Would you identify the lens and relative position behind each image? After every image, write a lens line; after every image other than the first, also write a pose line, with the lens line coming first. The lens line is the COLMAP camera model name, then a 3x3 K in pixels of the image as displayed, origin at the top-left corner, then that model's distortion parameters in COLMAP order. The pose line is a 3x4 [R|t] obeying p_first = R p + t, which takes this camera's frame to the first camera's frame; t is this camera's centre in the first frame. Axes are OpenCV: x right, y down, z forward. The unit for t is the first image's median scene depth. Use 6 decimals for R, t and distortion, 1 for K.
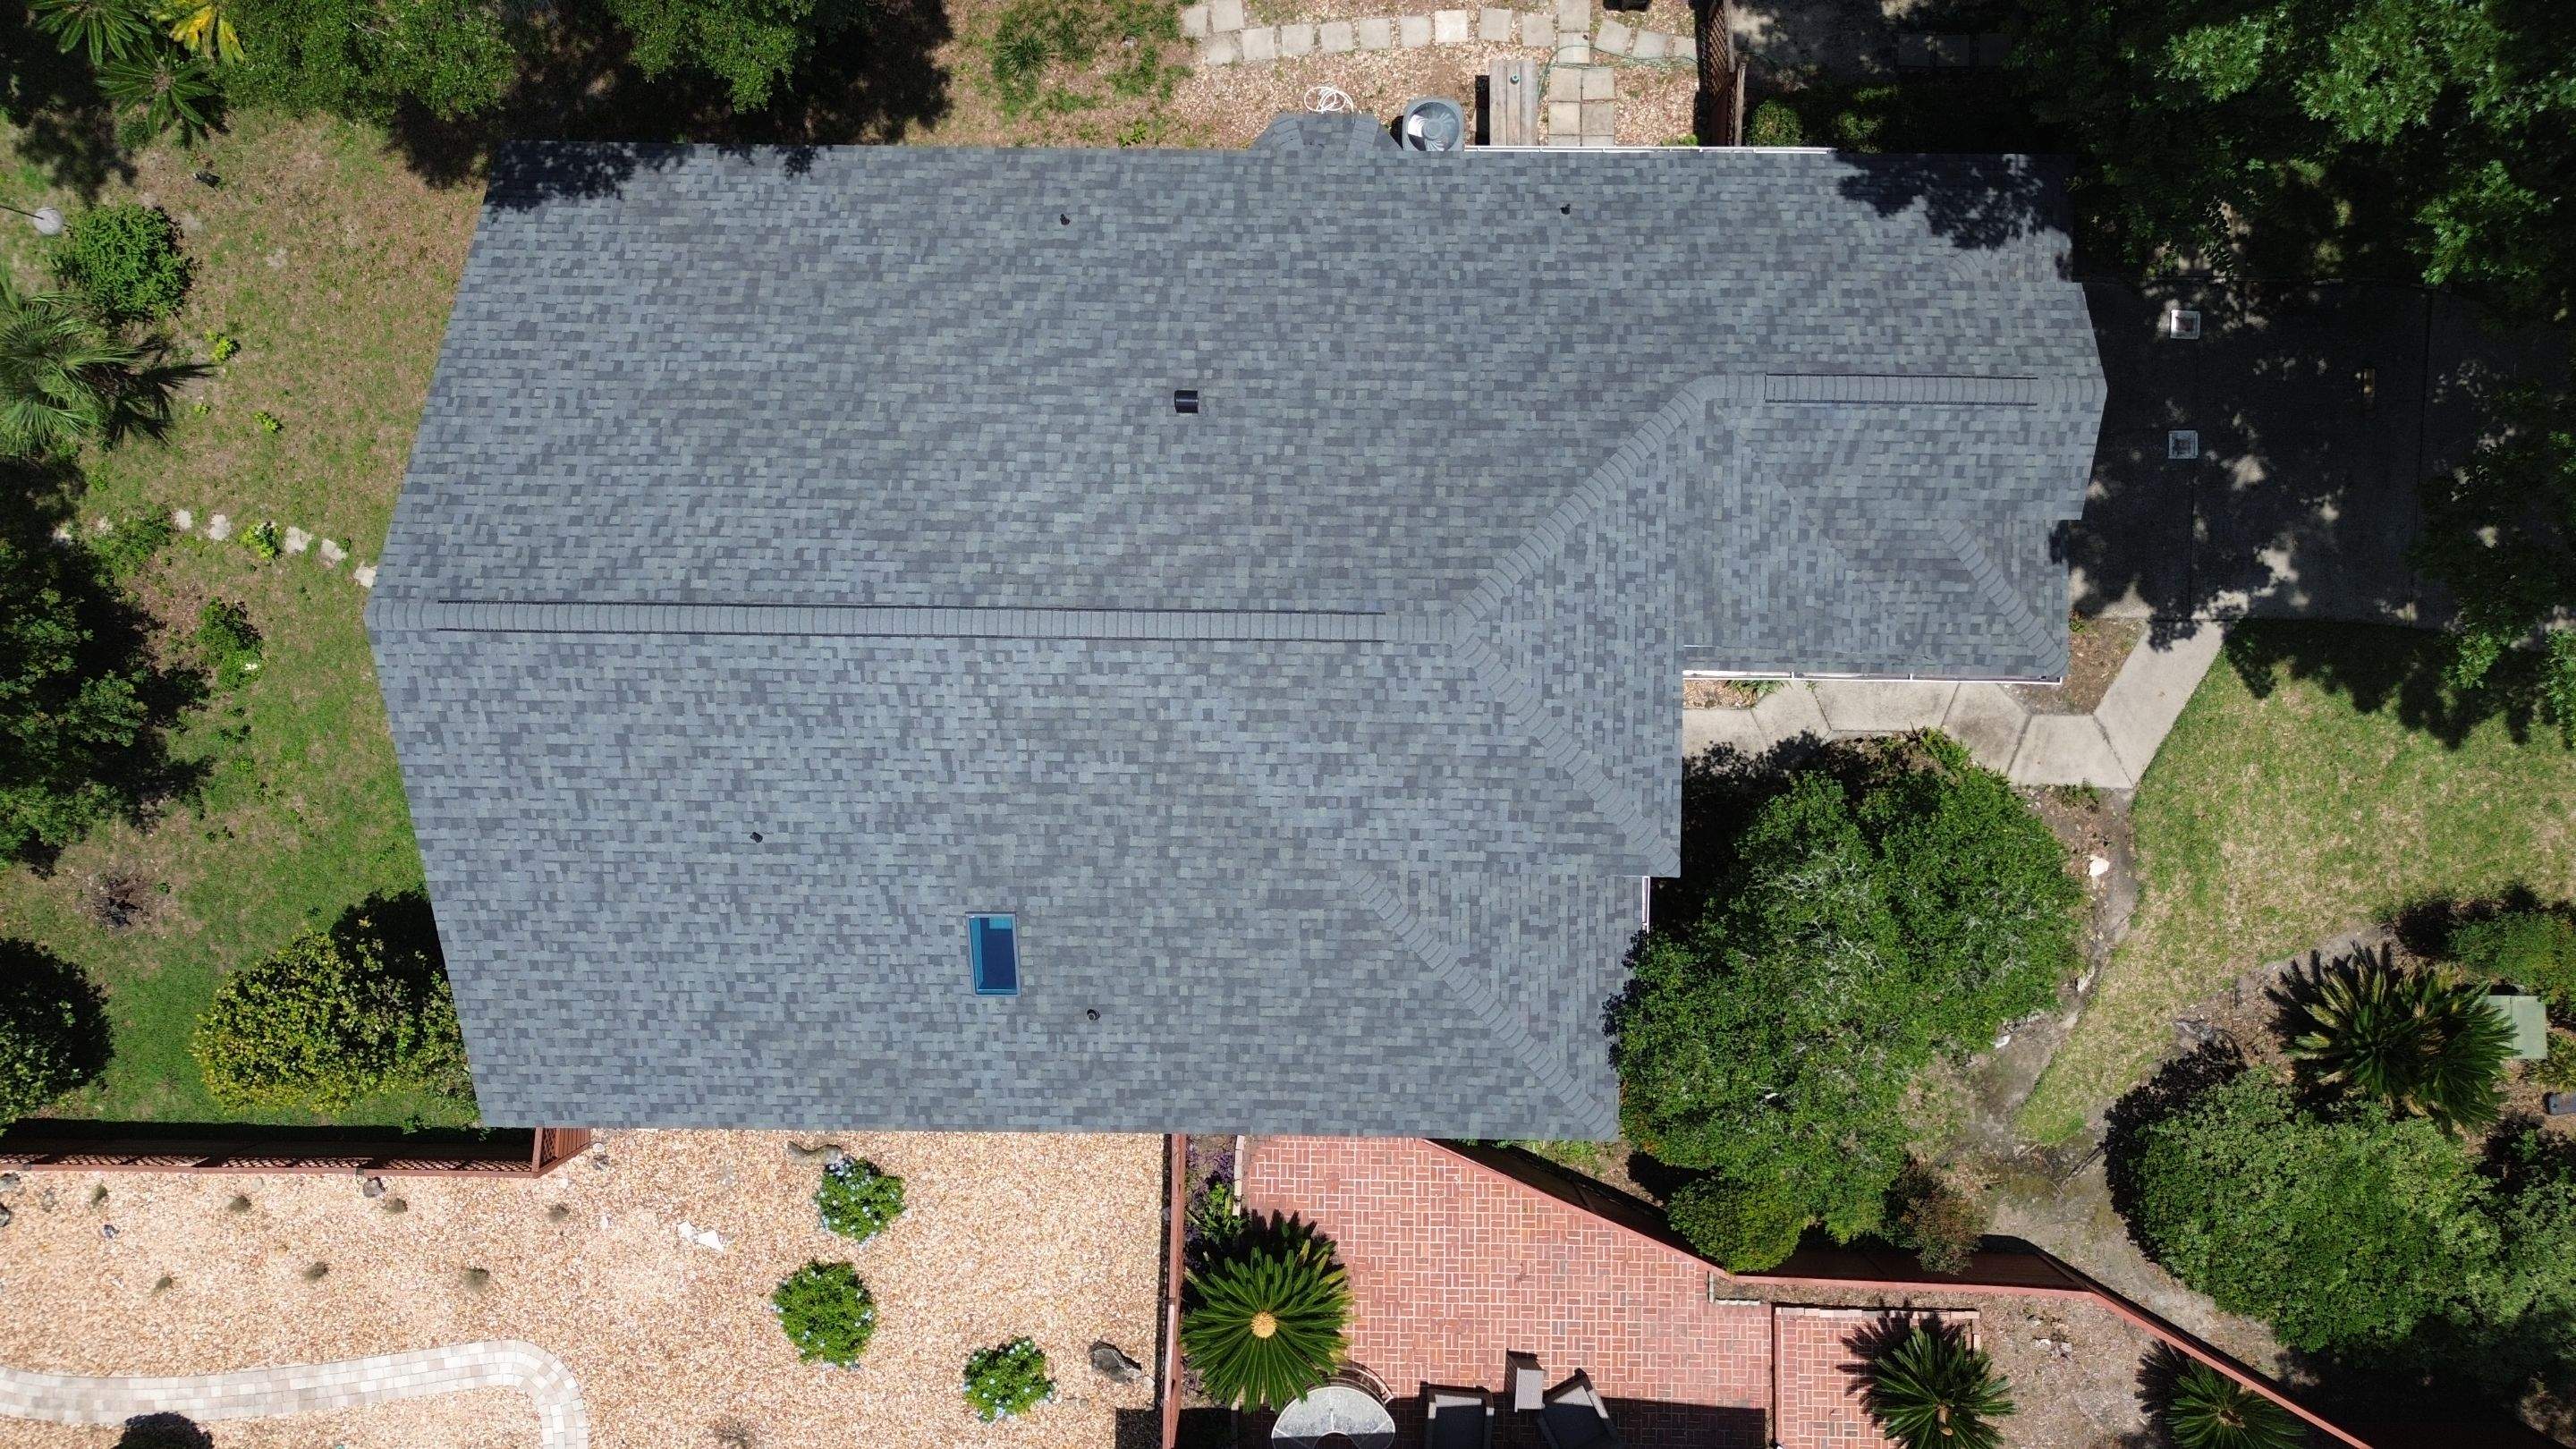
lens RADIAL K [[1804.6, 0, 1293.0], [0, 1804.6, 710.1], [0, 0, 1]] dist [0.187452, -0.501497]
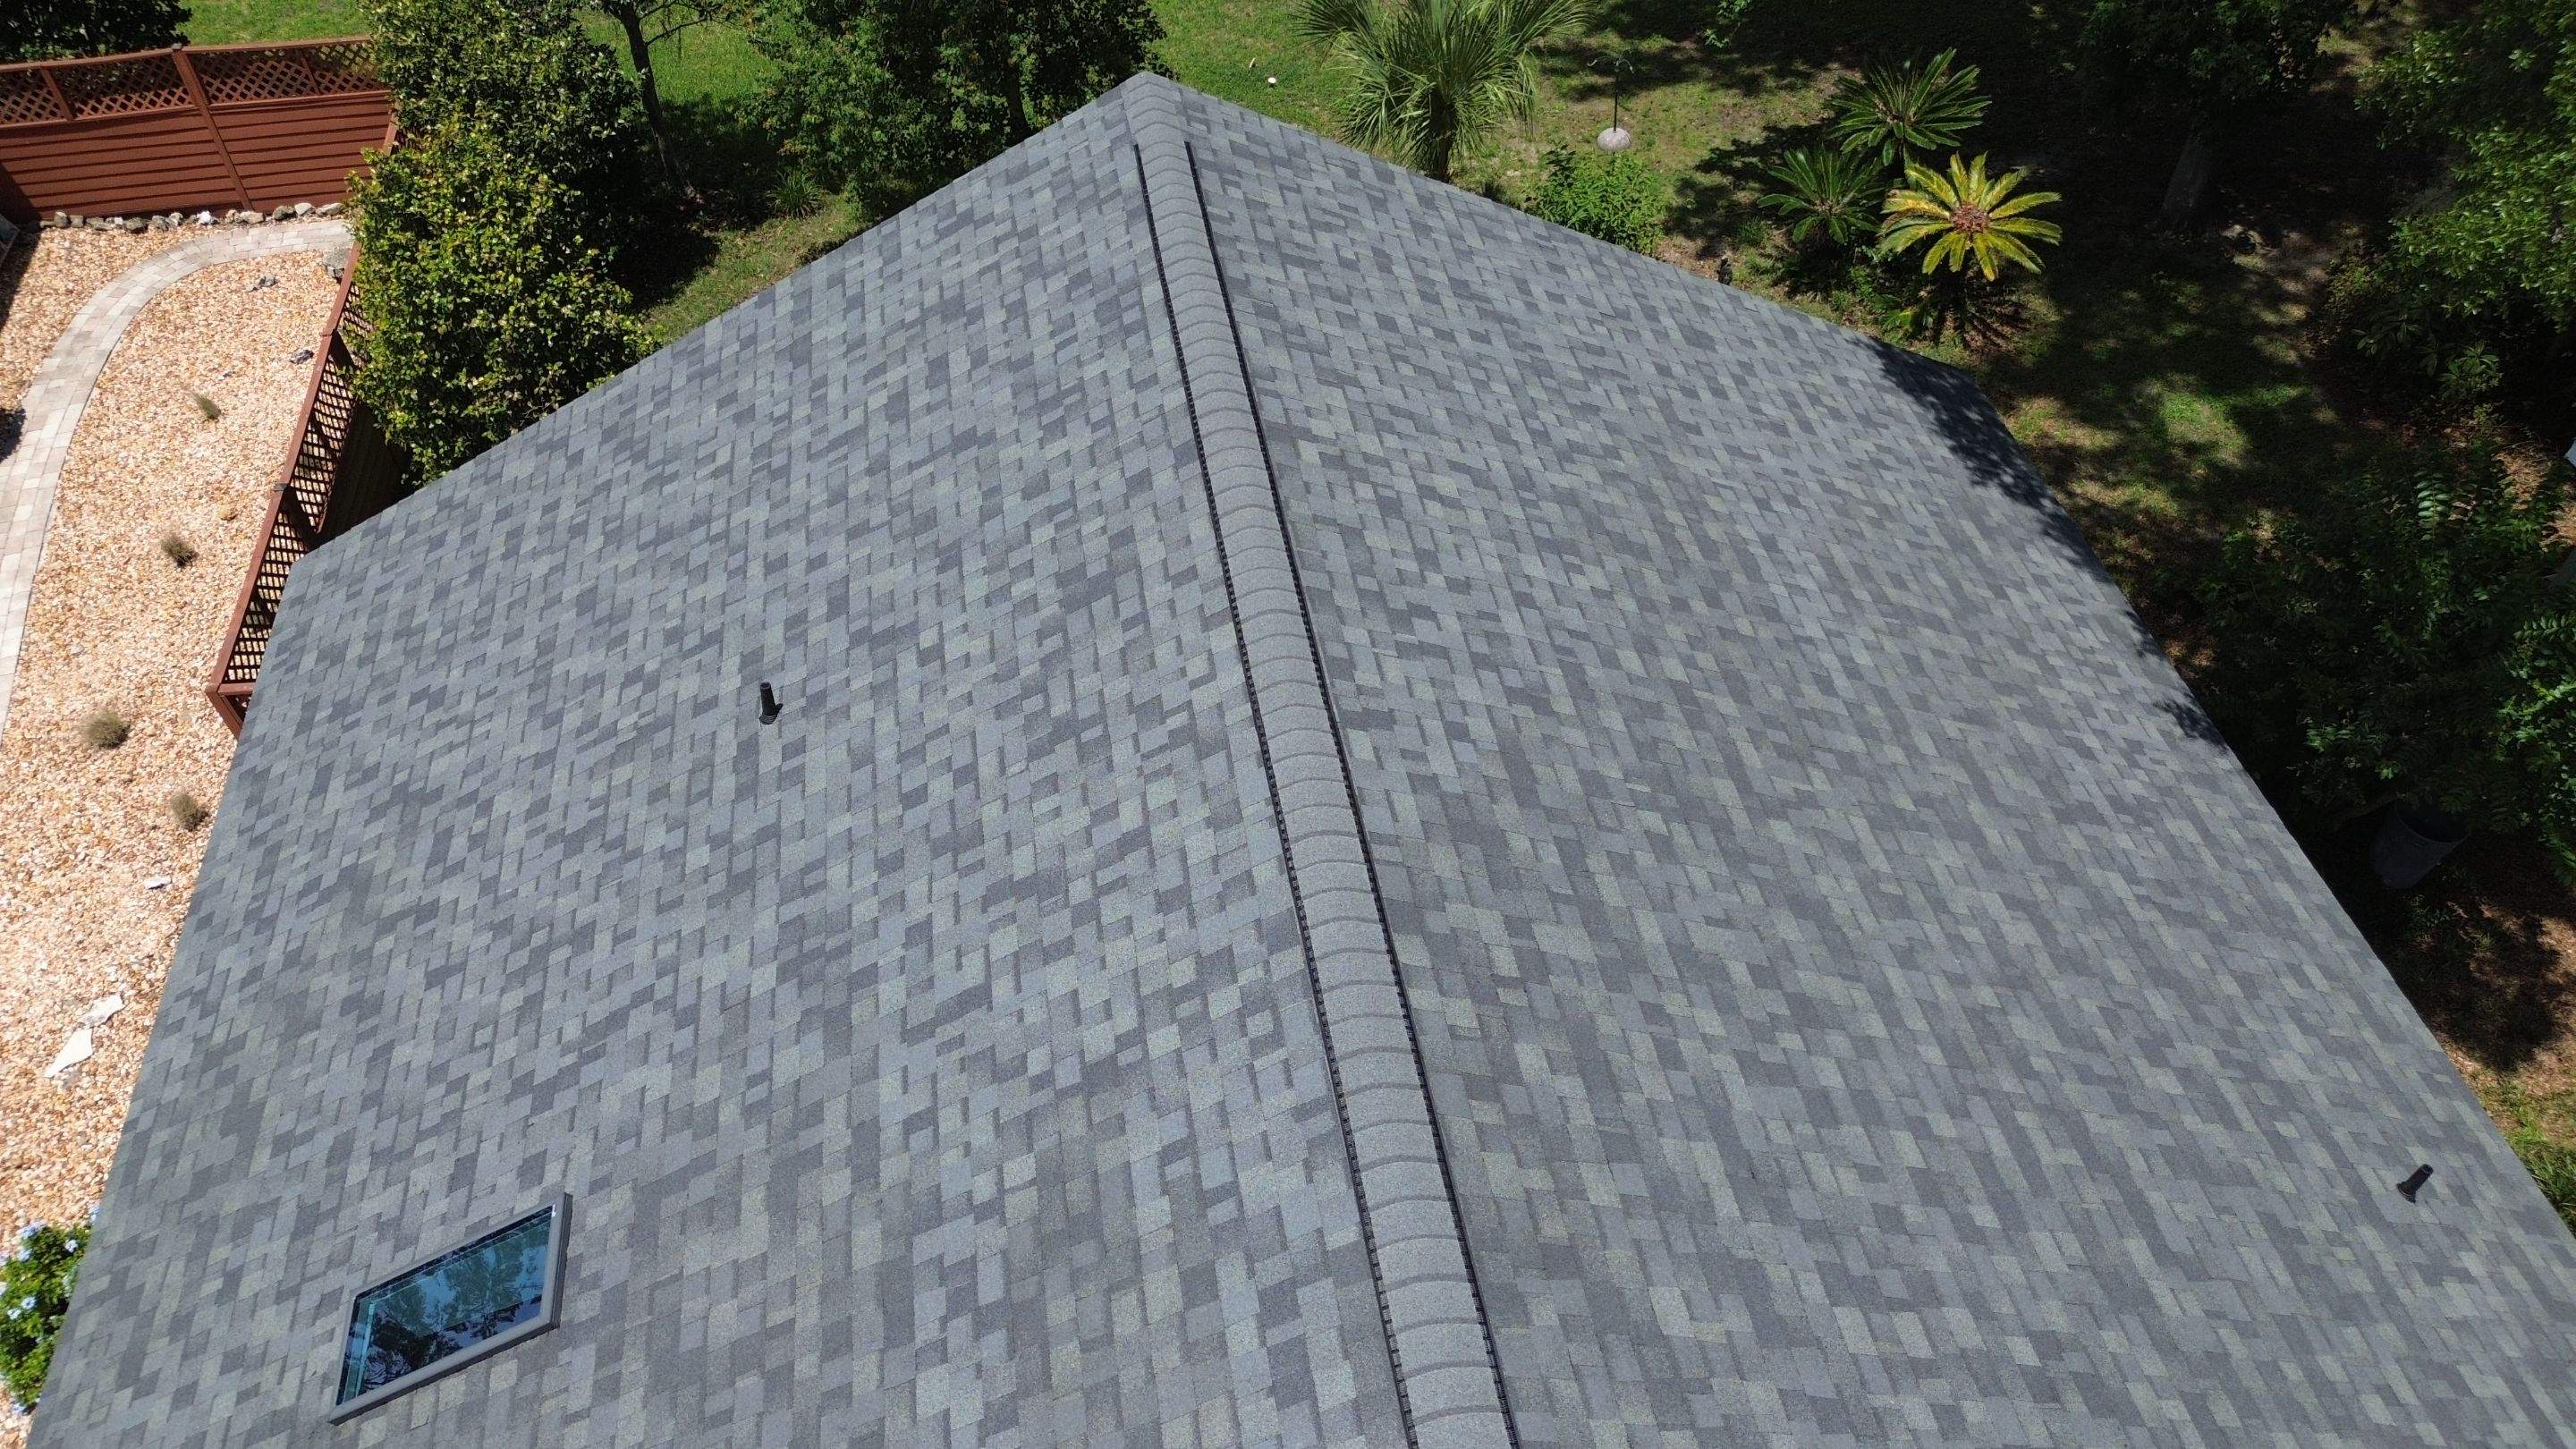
lens RADIAL K [[1825.8, 0, 1297.0], [0, 1825.8, 720.8], [0, 0, 1]] dist [0.072030, -0.069561]
pose [[0.180607, 0.733435, -0.655328, 0.020070], [-0.983280, 0.150420, -0.102642, -0.008976], [0.023293, 0.662908, 0.748338, 0.666109]]
